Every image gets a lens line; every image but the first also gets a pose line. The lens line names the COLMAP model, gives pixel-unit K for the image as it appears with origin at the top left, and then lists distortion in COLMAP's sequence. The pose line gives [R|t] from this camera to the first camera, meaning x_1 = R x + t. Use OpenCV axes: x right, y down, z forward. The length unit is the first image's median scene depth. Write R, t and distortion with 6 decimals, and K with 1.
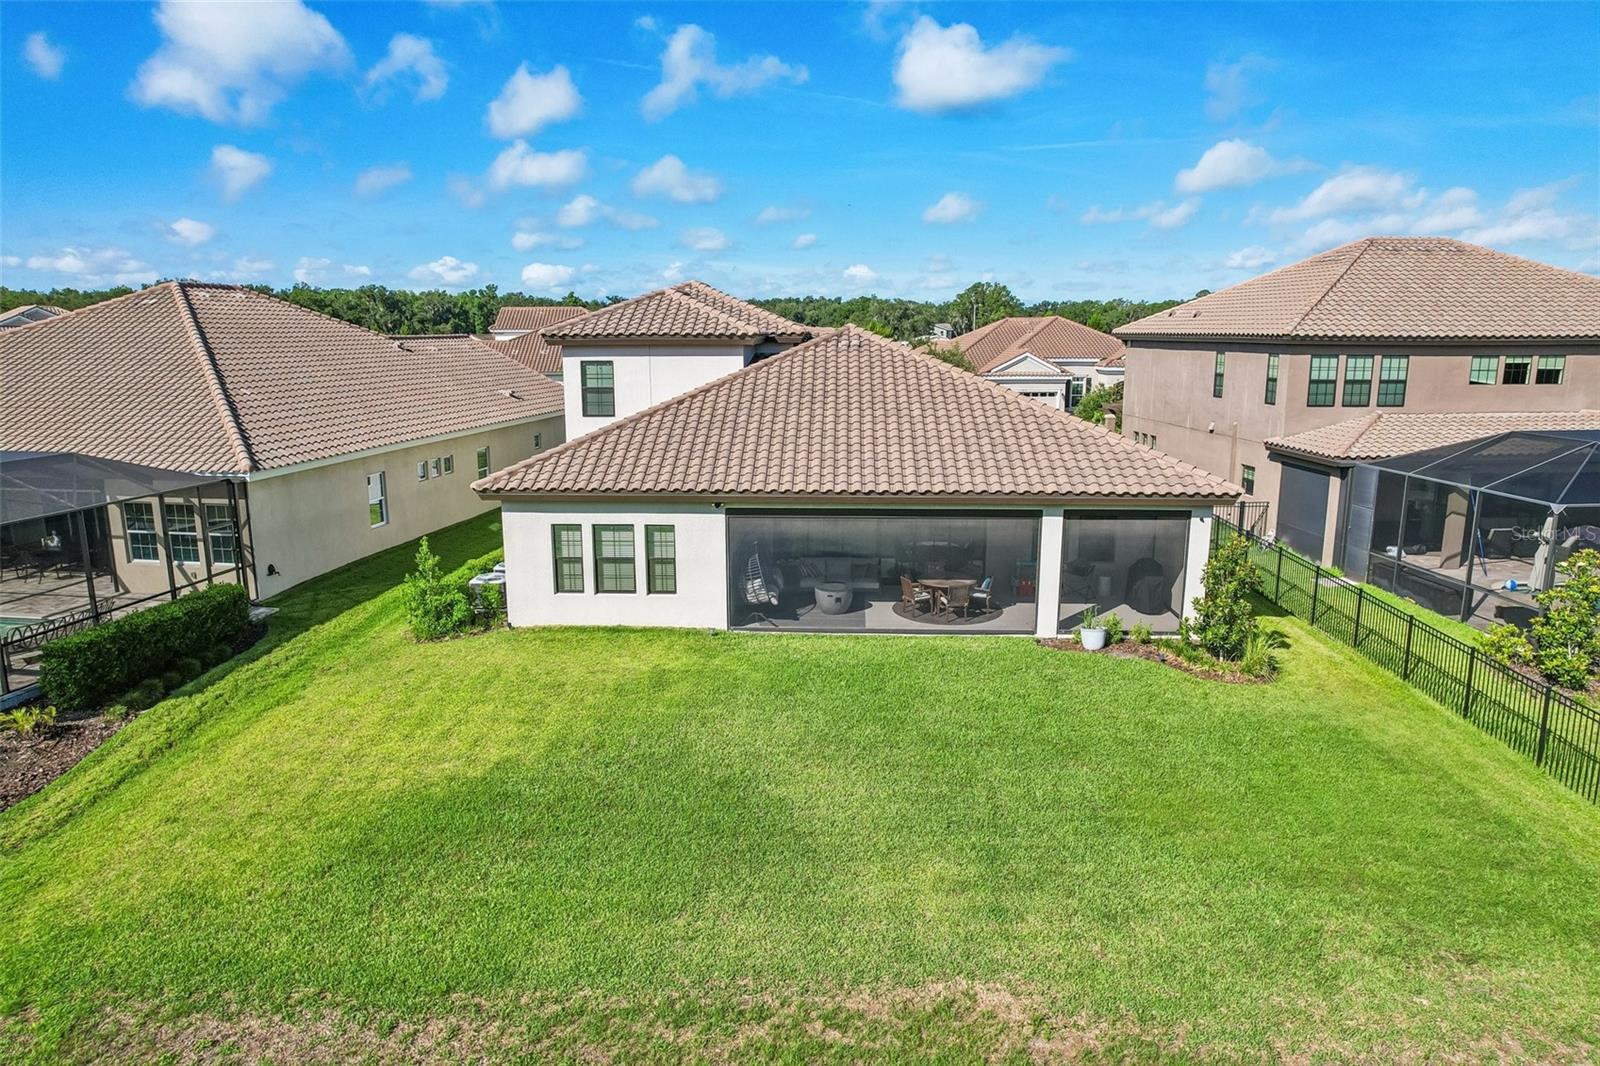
lens RADIAL K [[1030.4, 0, 804.8], [0, 1030.4, 541.7], [0, 0, 1]] dist [-0.070588, 0.059477]
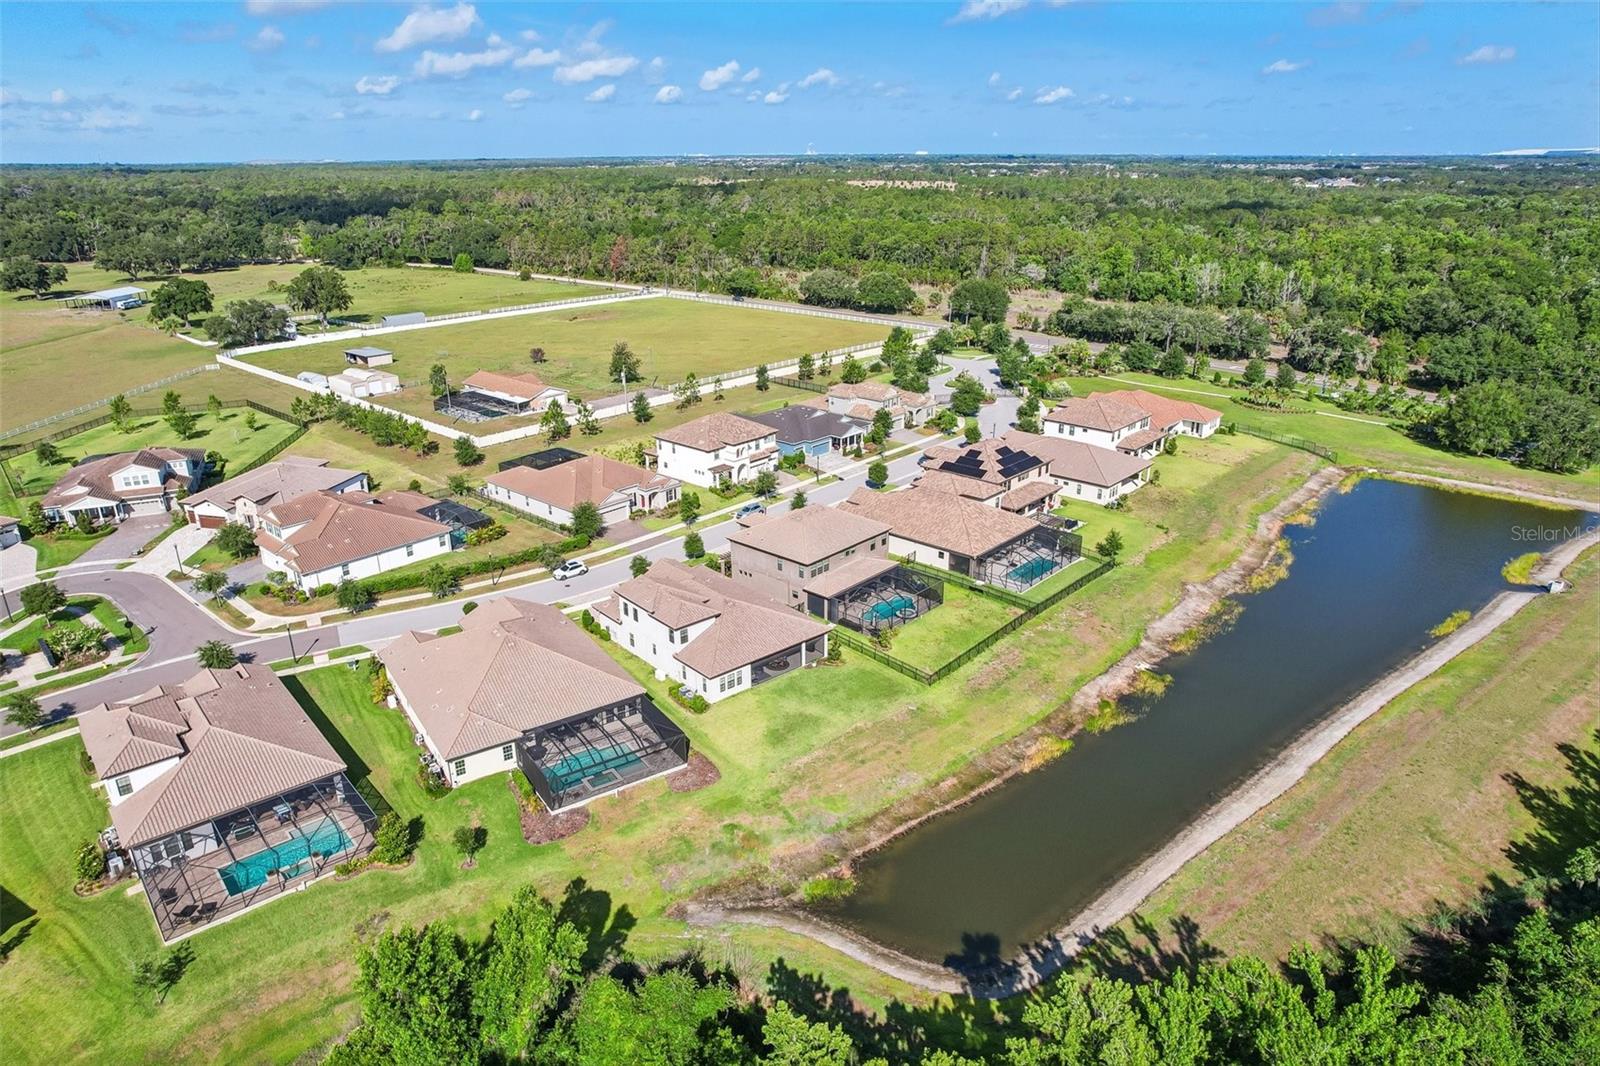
lens RADIAL K [[1030.4, 0, 808.1], [0, 1030.4, 522.1], [0, 0, 1]] dist [-0.070588, 0.059477]
pose [[0.725469, -0.241671, 0.644430, -2.689801], [0.145996, 0.969052, 0.199055, -1.515006], [-0.672592, -0.050325, 0.738300, -2.535093]]
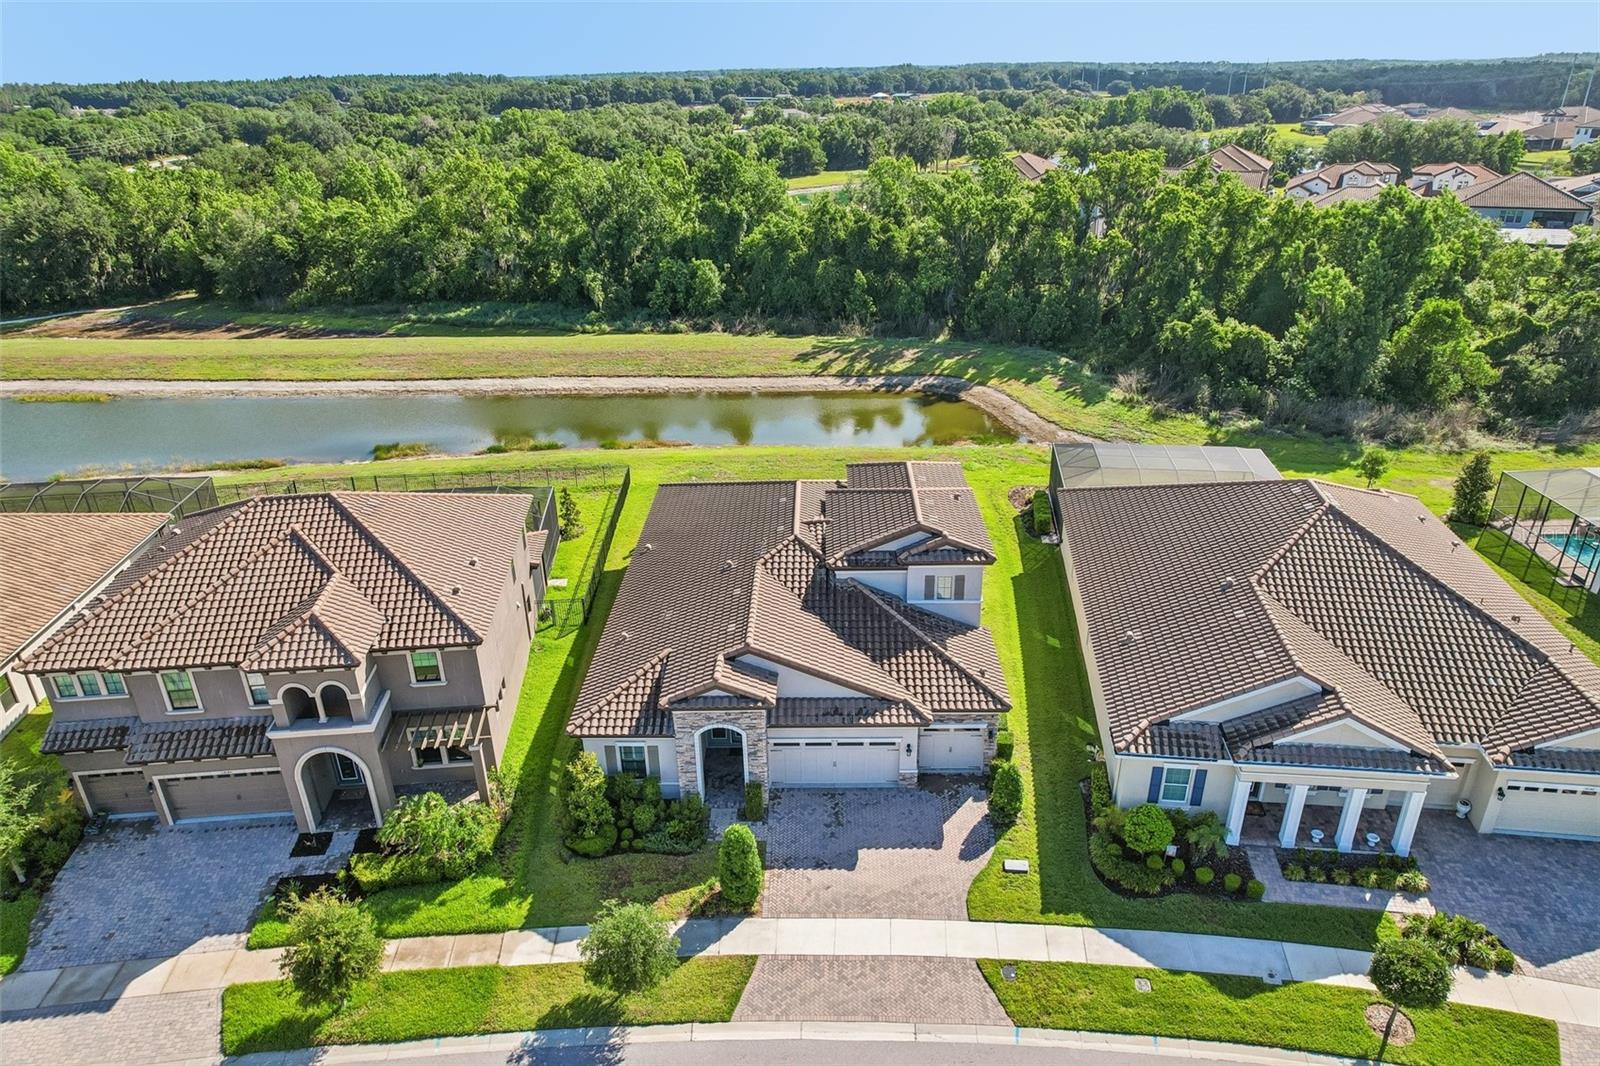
lens RADIAL K [[1030.4, 0, 805.3], [0, 1030.4, 539.6], [0, 0, 1]] dist [-0.070588, 0.059477]
pose [[-0.999651, 0.023051, -0.012904, 0.059229], [0.010864, 0.803973, 0.594567, -1.482370], [0.024079, 0.594220, -0.803942, 3.137065]]
